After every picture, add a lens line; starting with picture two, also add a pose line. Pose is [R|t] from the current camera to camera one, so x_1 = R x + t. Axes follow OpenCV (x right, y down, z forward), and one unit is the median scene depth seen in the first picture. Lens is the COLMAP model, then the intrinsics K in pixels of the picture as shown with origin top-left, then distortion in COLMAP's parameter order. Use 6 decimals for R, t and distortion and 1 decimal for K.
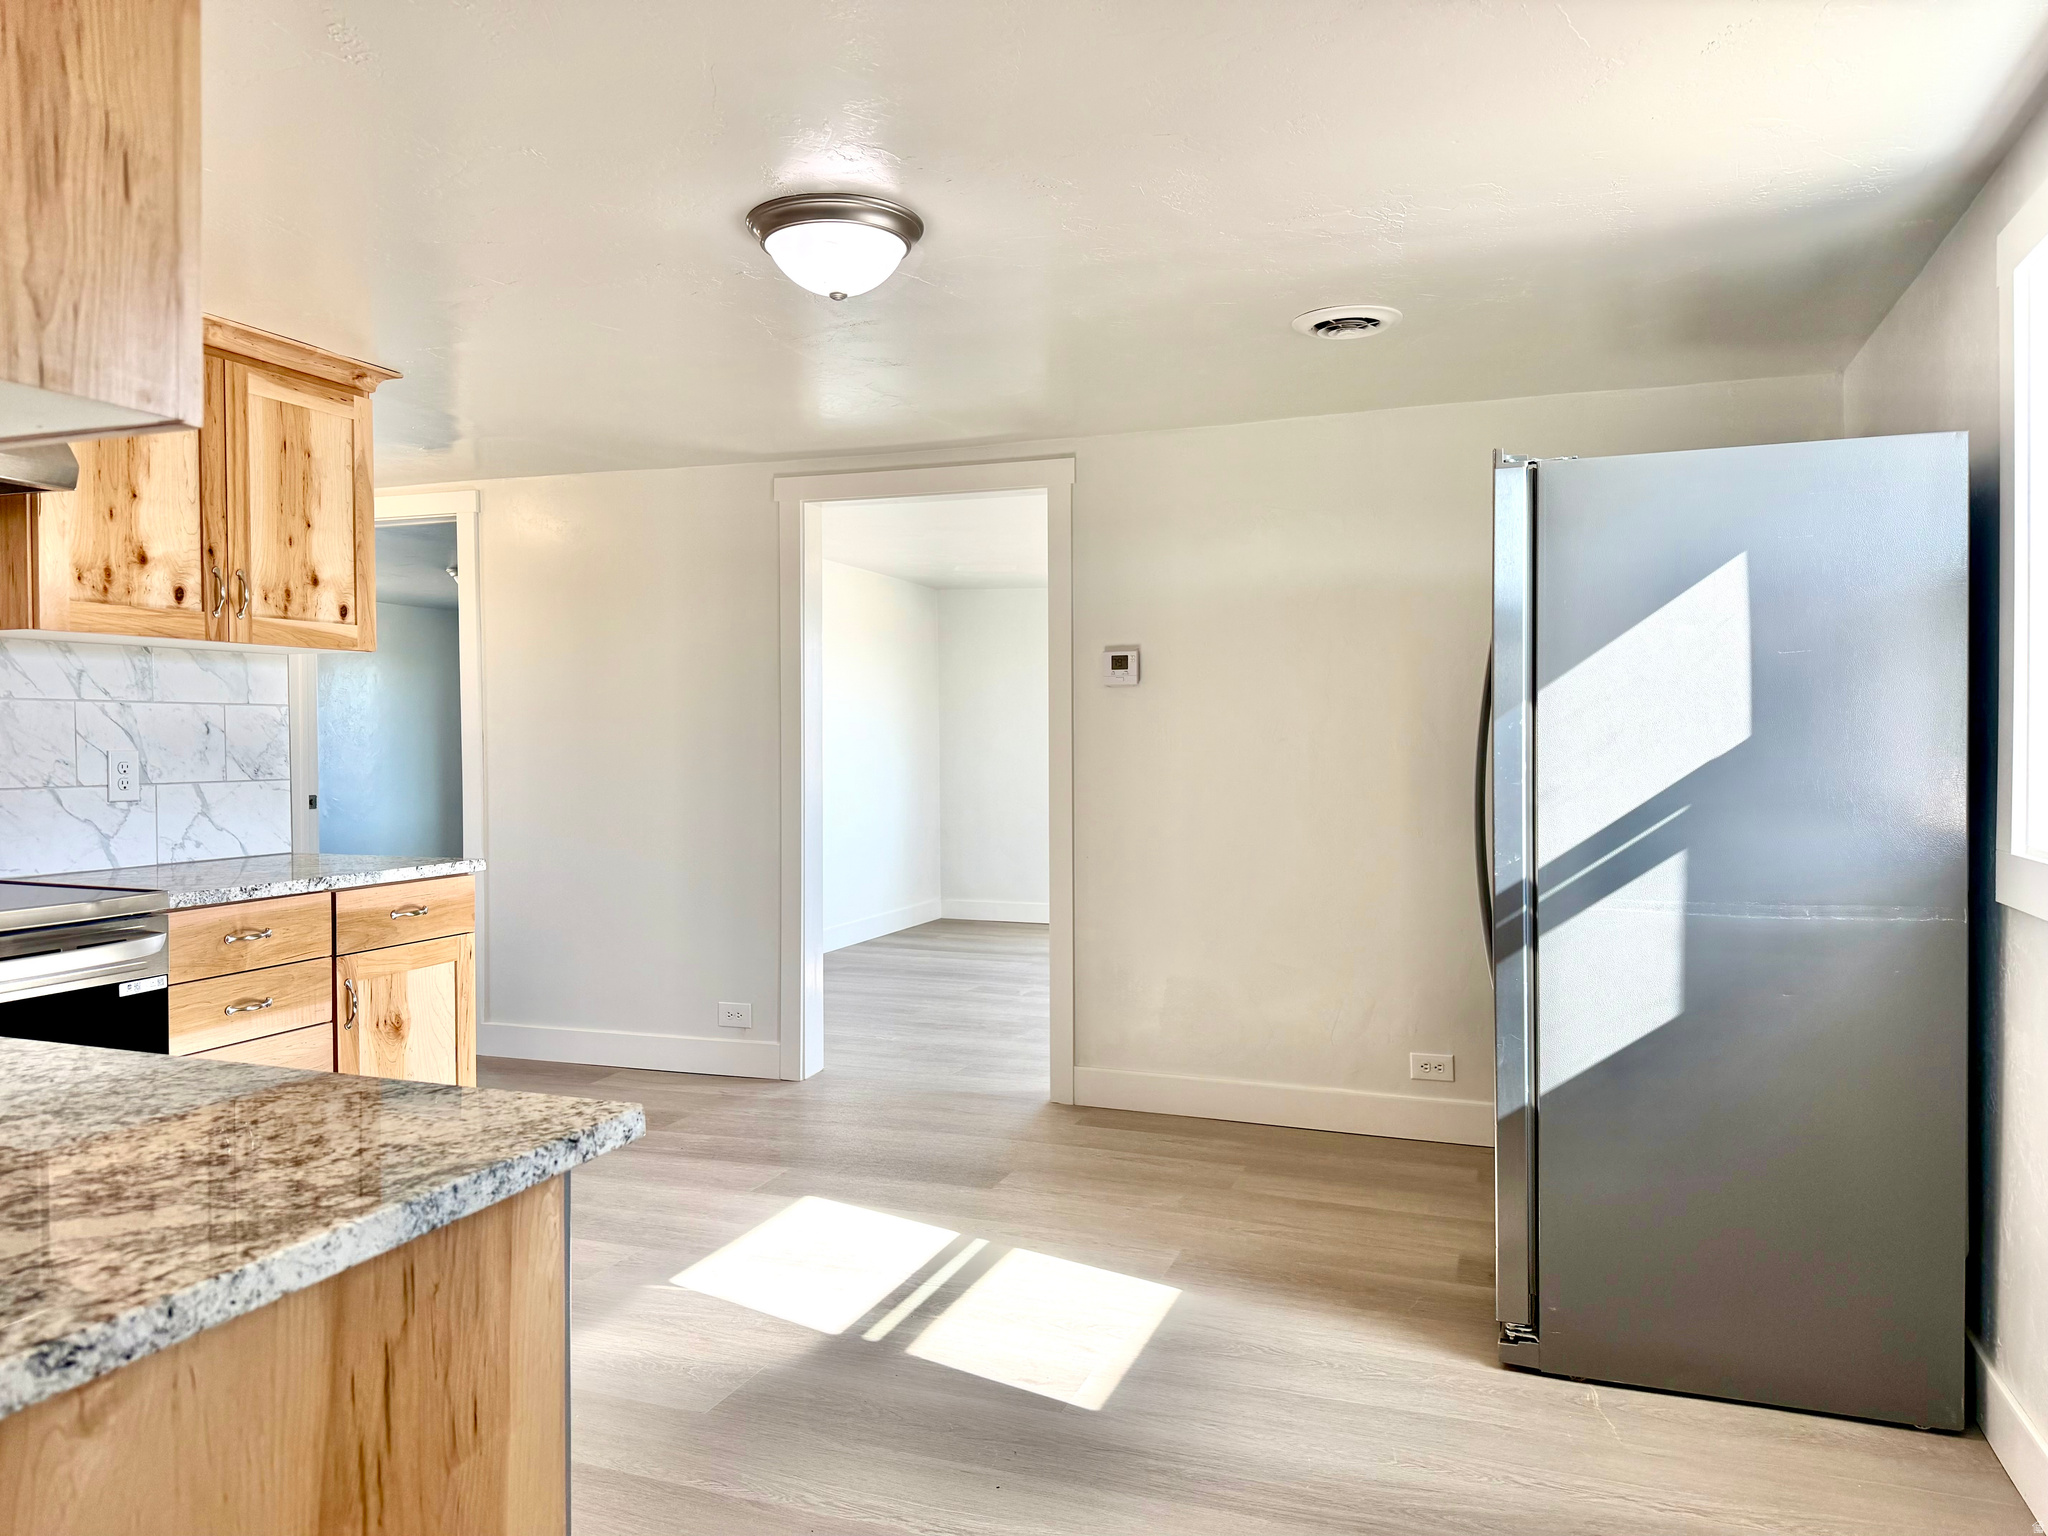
lens RADIAL K [[1436.4, 0, 1024.0], [0, 1436.4, 768.0], [0, 0, 1]] dist [0.076780, 0.000335]
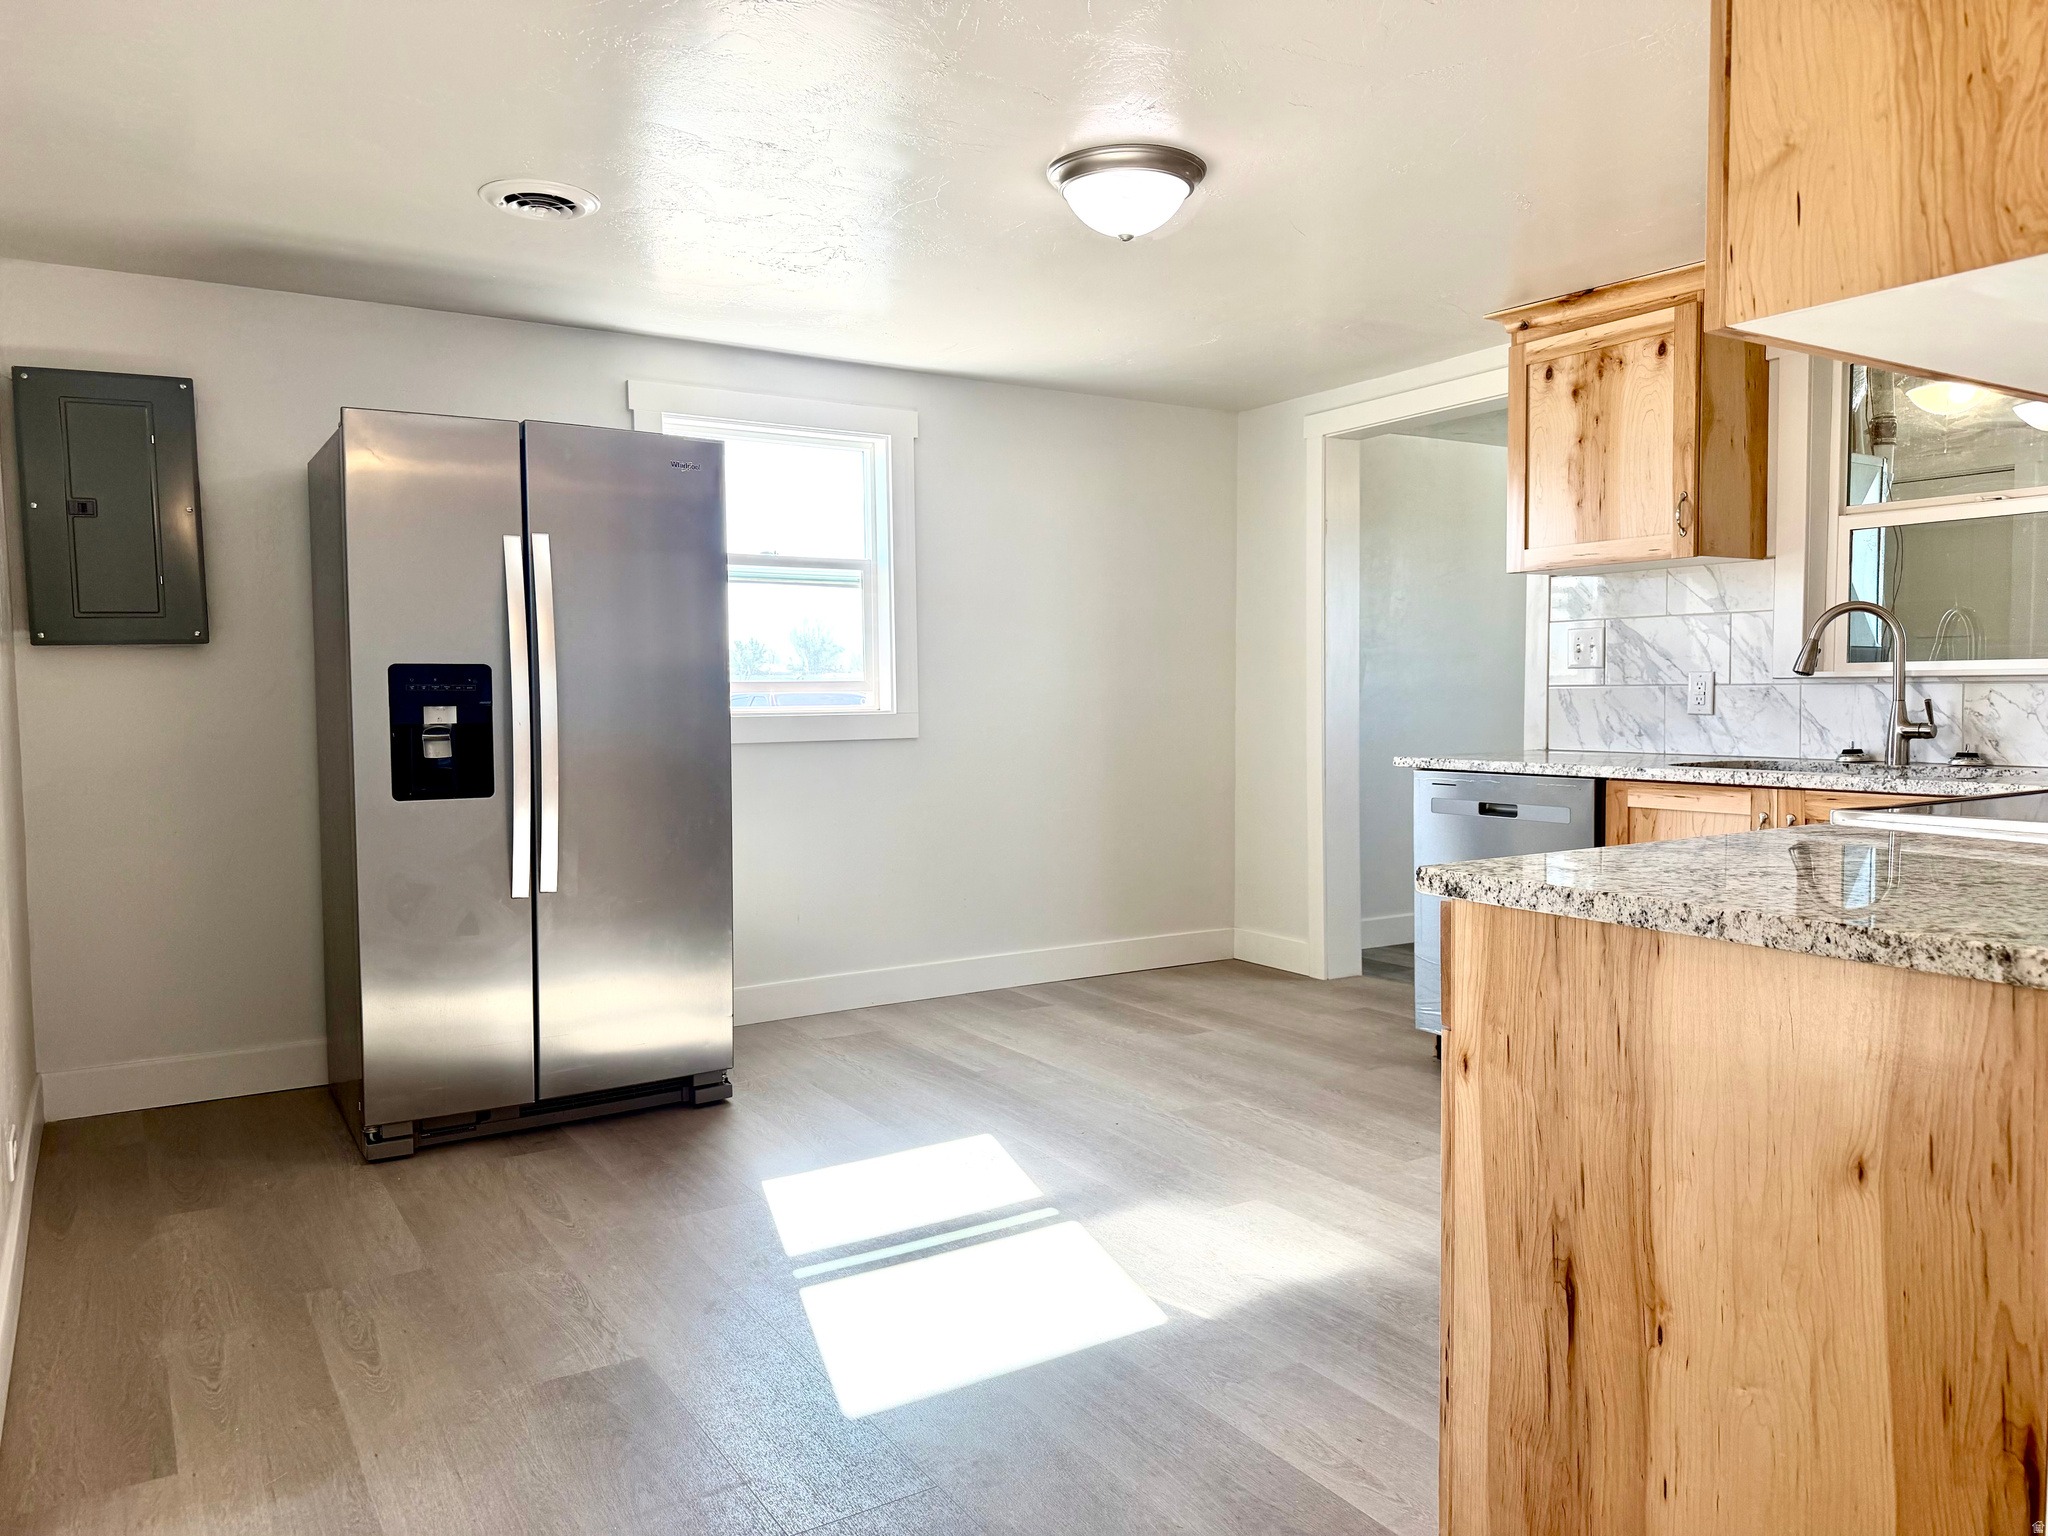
lens RADIAL K [[1436.4, 0, 1024.0], [0, 1436.4, 768.0], [0, 0, 1]] dist [0.076780, 0.000335]
pose [[-0.799032, -0.027279, 0.600670, -0.588744], [0.018273, 0.997407, 0.069604, -0.013159], [-0.601011, 0.066592, -0.796461, 1.503404]]
